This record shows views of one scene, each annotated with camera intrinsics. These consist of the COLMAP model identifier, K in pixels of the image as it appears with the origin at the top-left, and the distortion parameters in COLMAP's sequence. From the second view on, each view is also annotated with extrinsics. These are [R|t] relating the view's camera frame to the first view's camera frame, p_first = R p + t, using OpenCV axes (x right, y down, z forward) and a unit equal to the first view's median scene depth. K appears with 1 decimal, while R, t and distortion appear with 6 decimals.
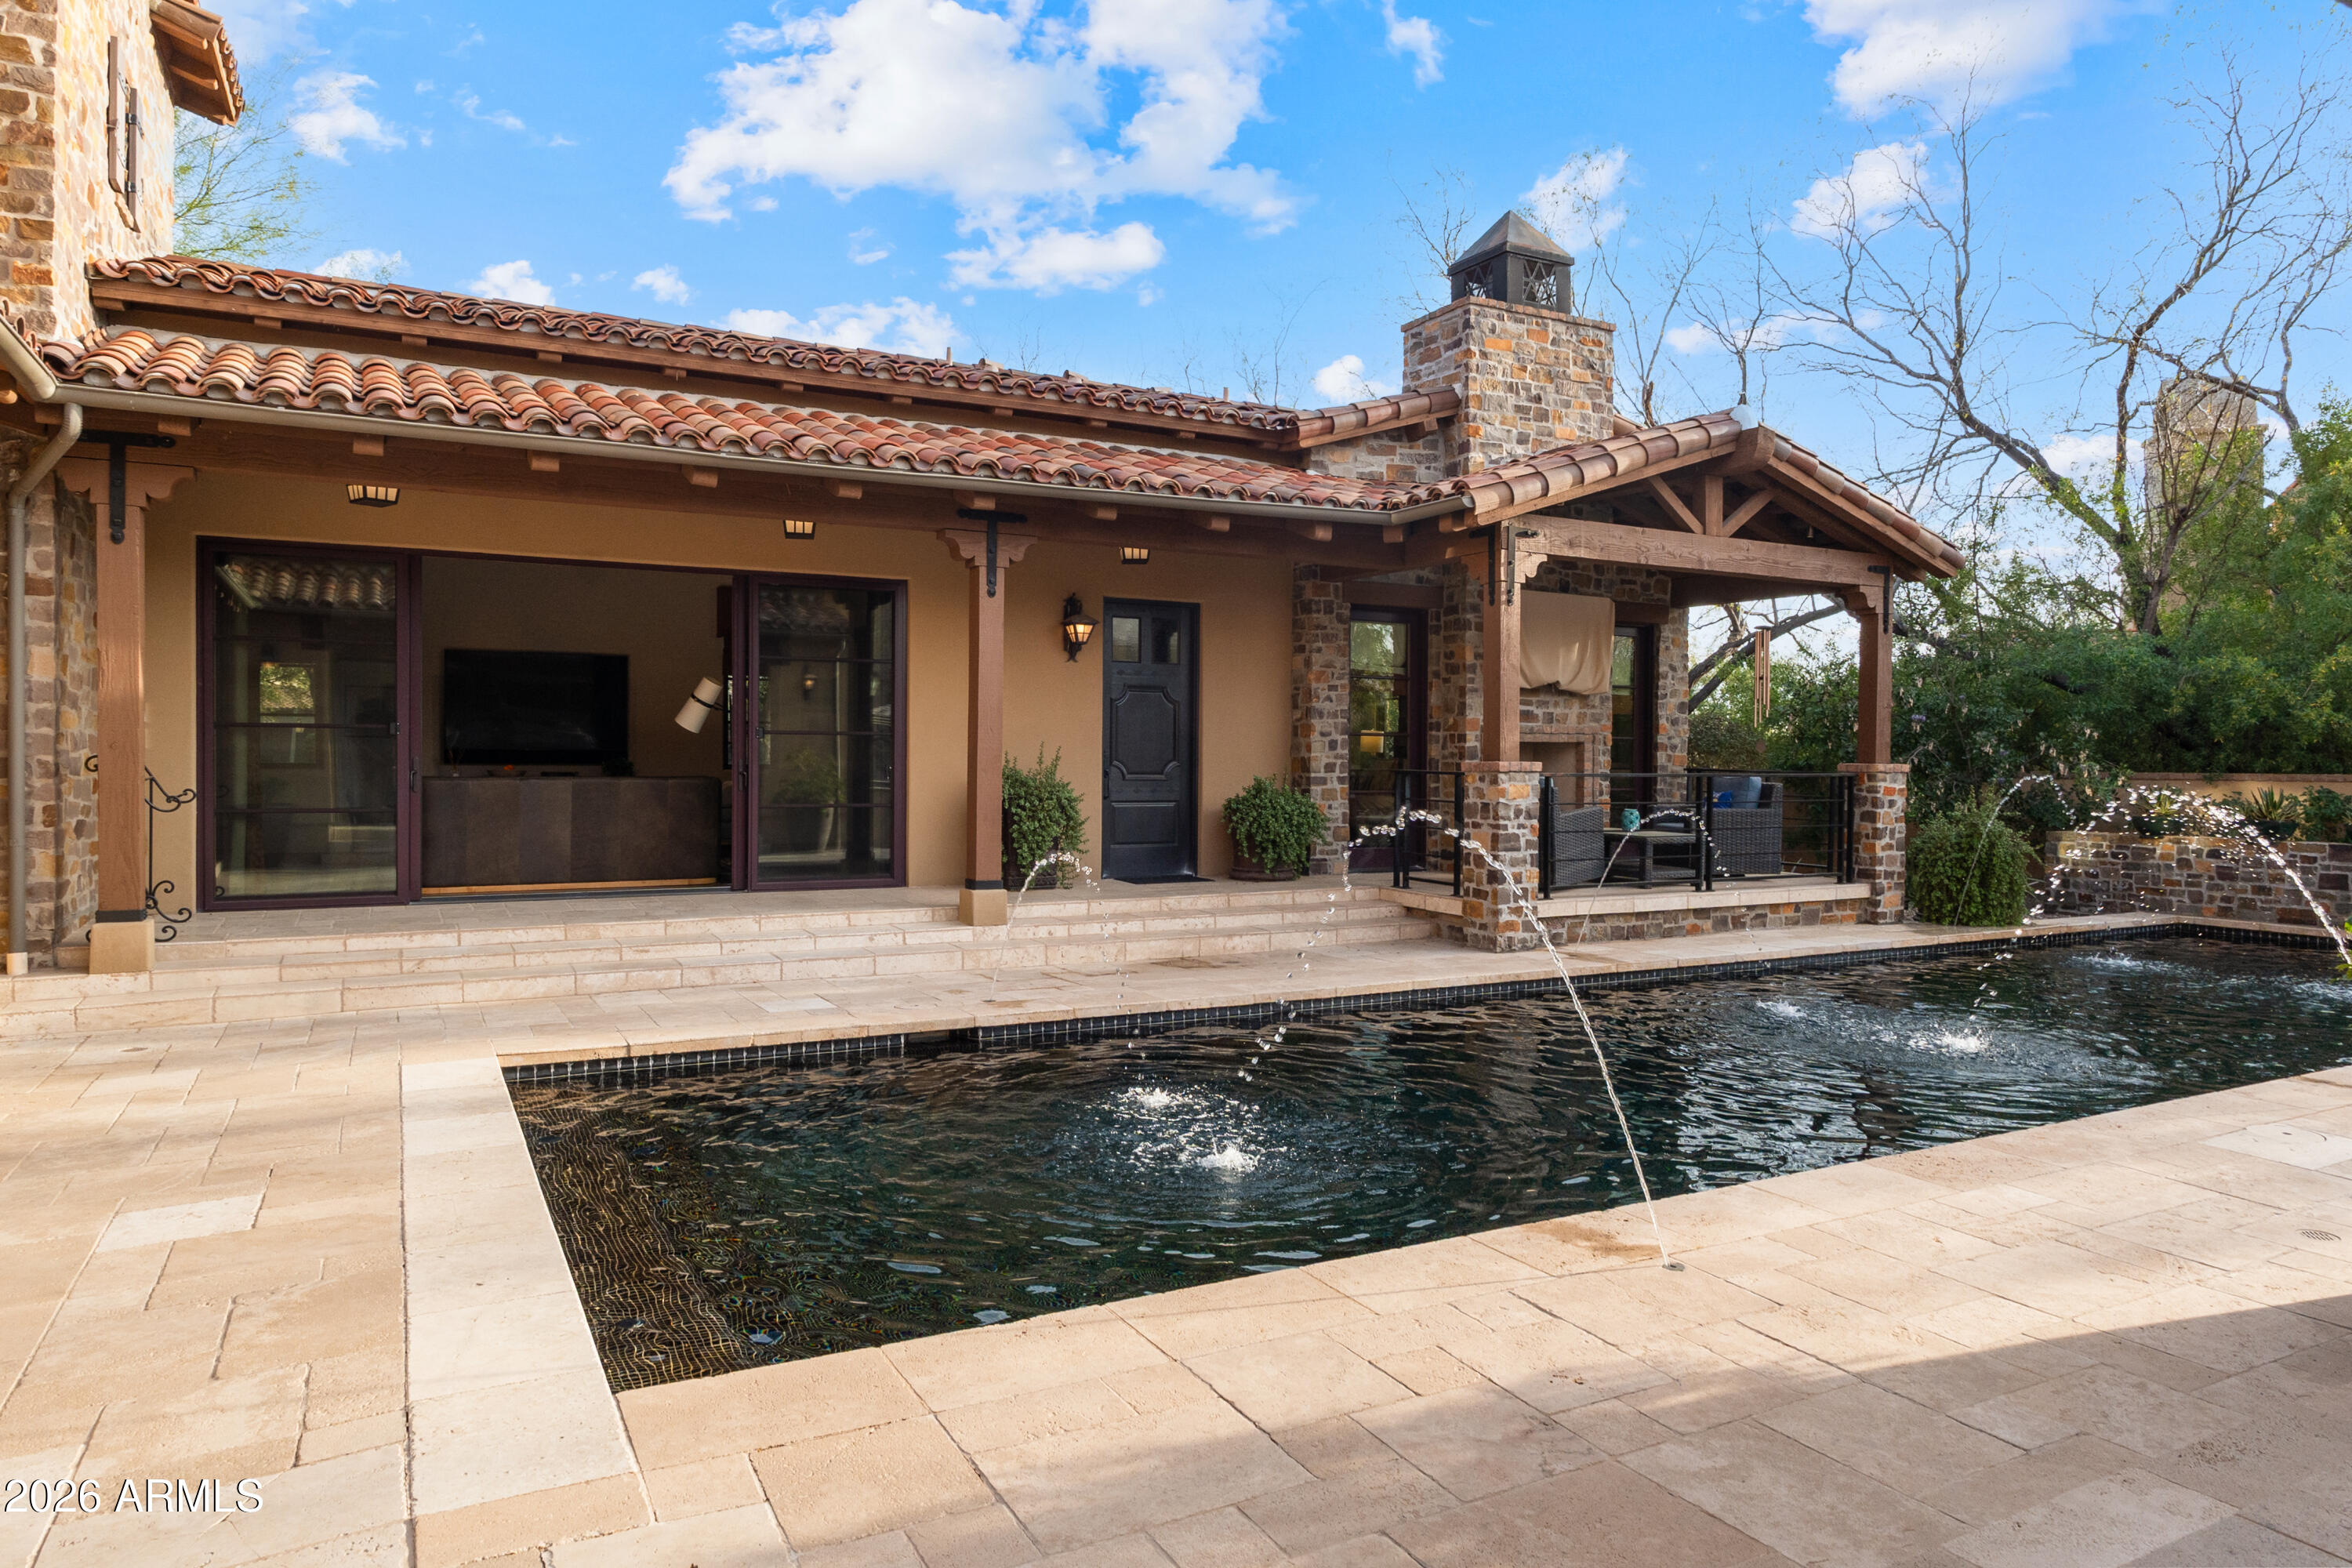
lens RADIAL K [[1451.0, 0, 1186.3], [0, 1451.0, 771.2], [0, 0, 1]] dist [-0.005503, -0.000986]
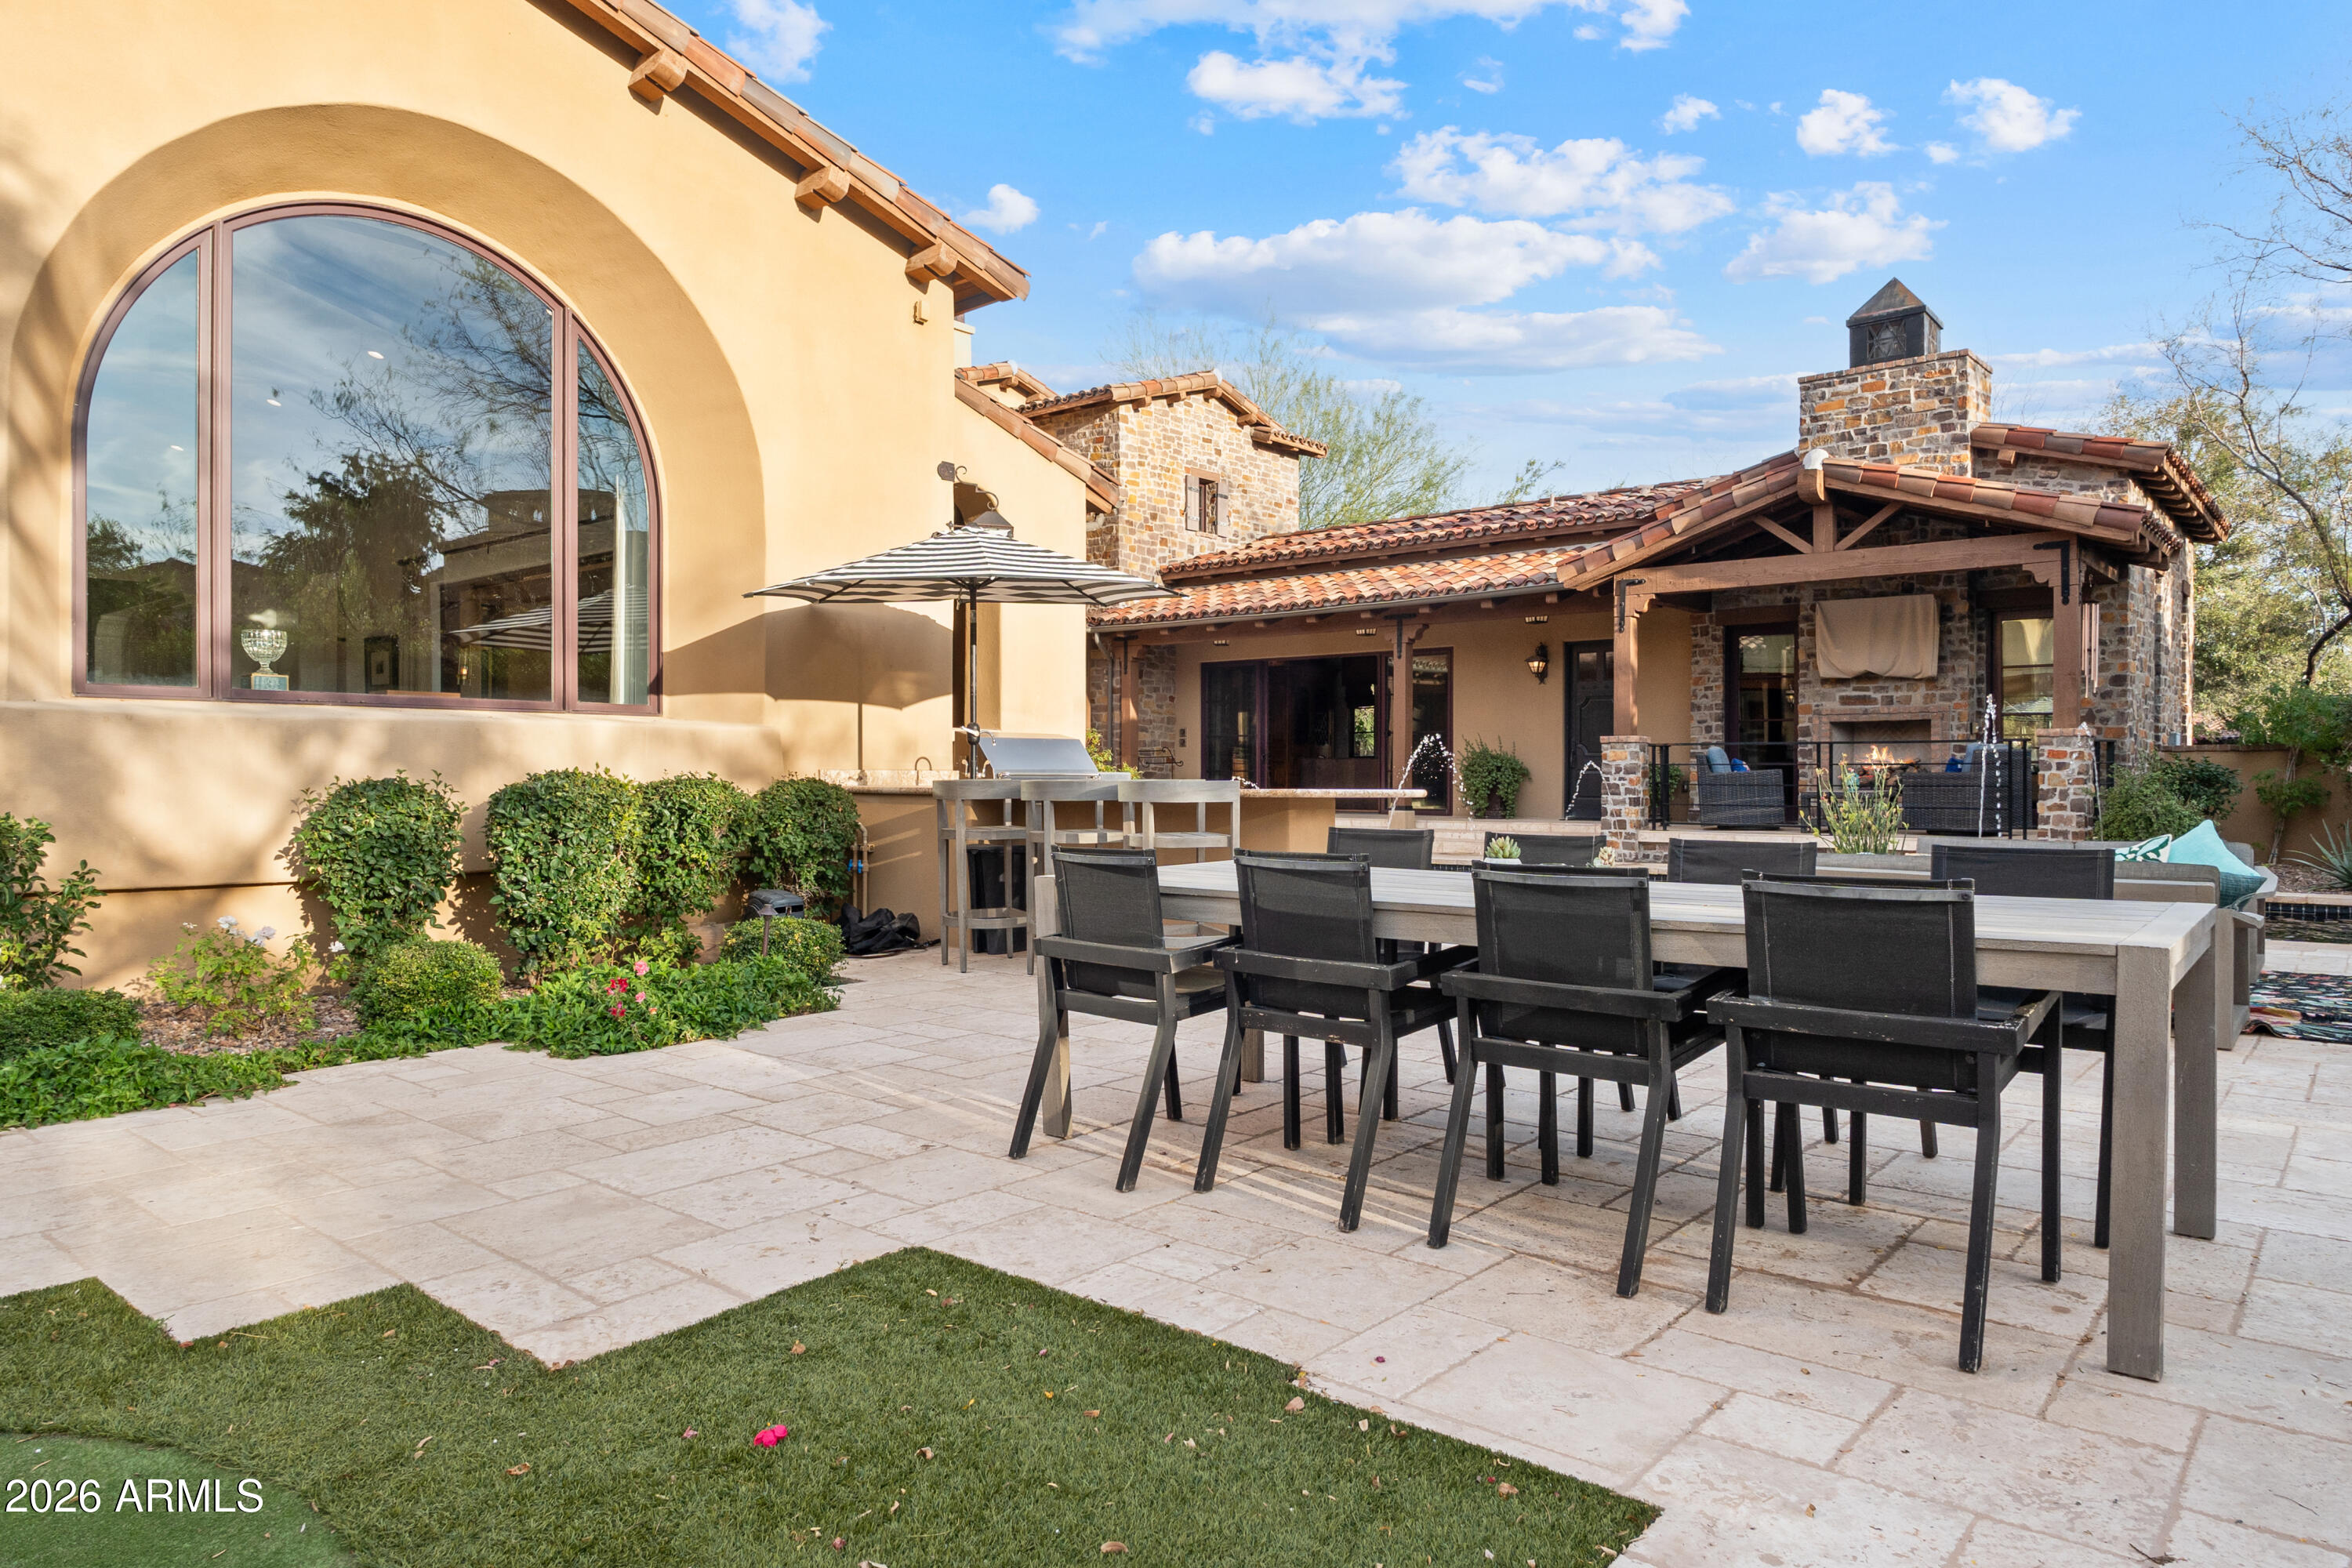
lens RADIAL K [[1509.1, 0, 1191.5], [0, 1509.1, 785.5], [0, 0, 1]] dist [-0.003828, -0.002430]
pose [[0.365346, -0.000672, -0.930871, 1.351401], [-0.007511, 0.999965, -0.003670, 0.047837], [0.930841, 0.008333, 0.365329, 0.010969]]
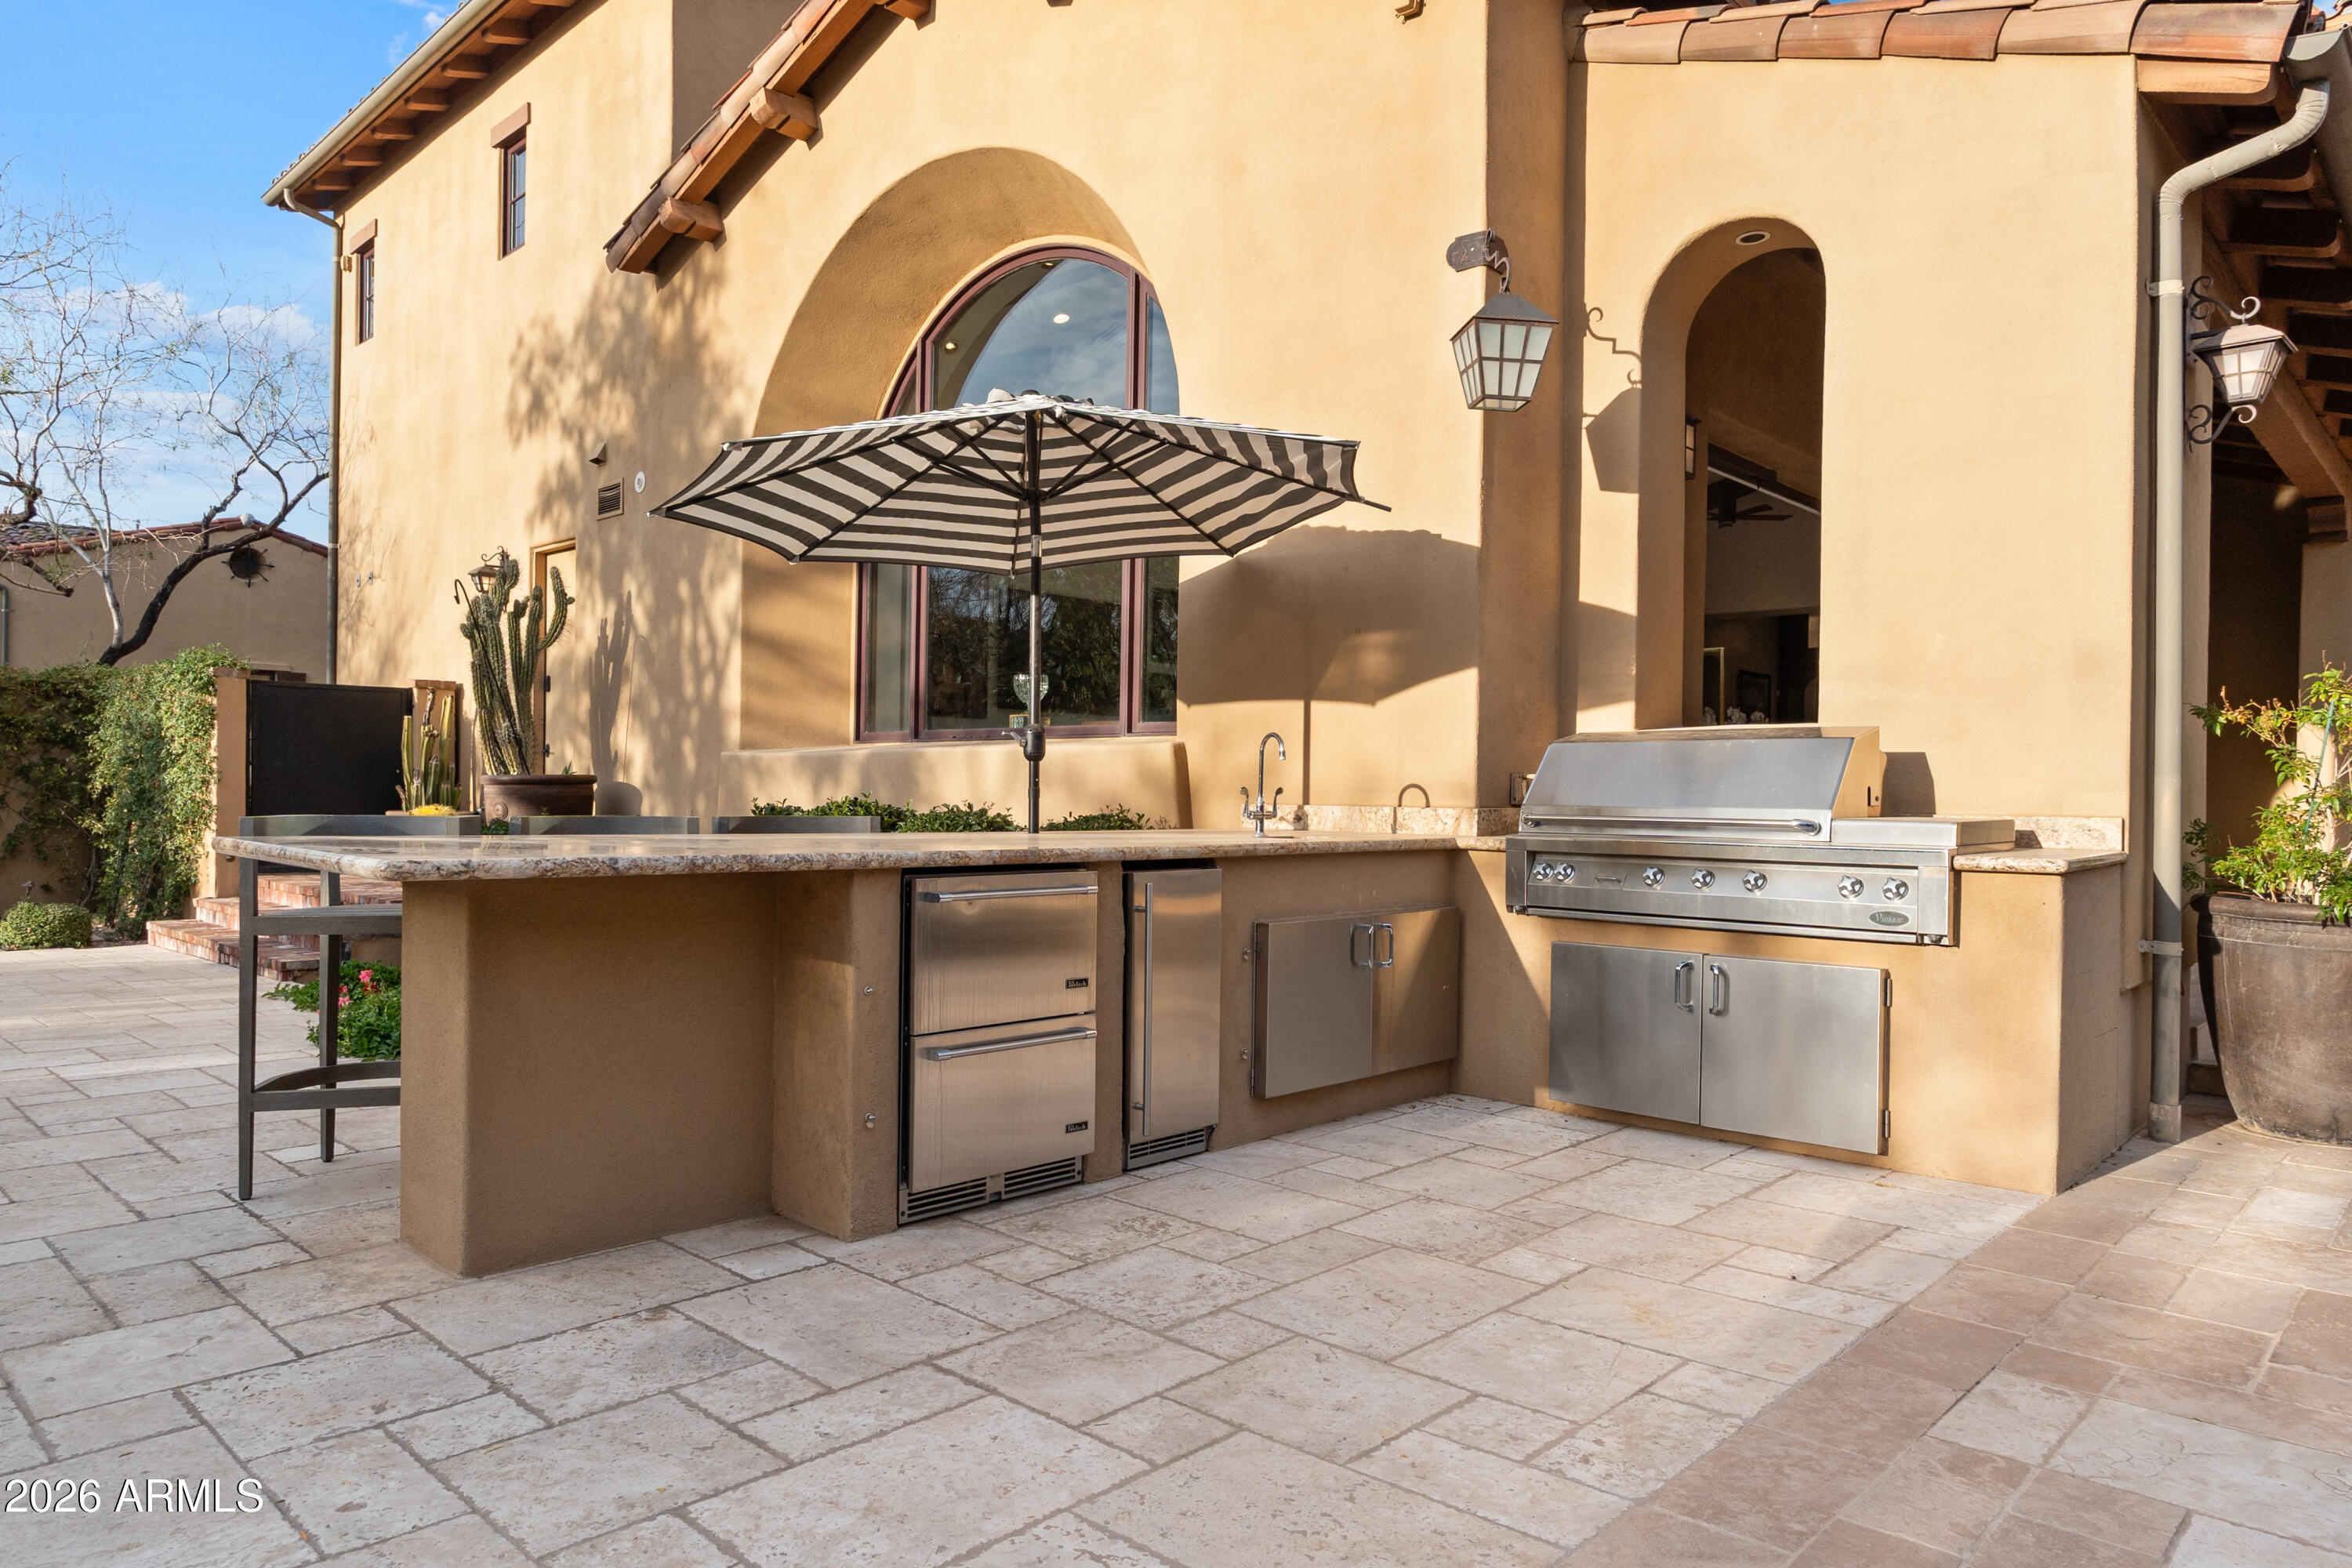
lens RADIAL K [[1443.6, 0, 1176.0], [0, 1443.6, 784.0], [0, 0, 1]] dist [-0.000136, -0.023140]
pose [[-0.951839, -0.016117, -0.306173, 0.720367], [-0.018157, 0.999828, 0.003815, 0.029684], [0.306059, 0.009191, -0.951968, 0.584627]]
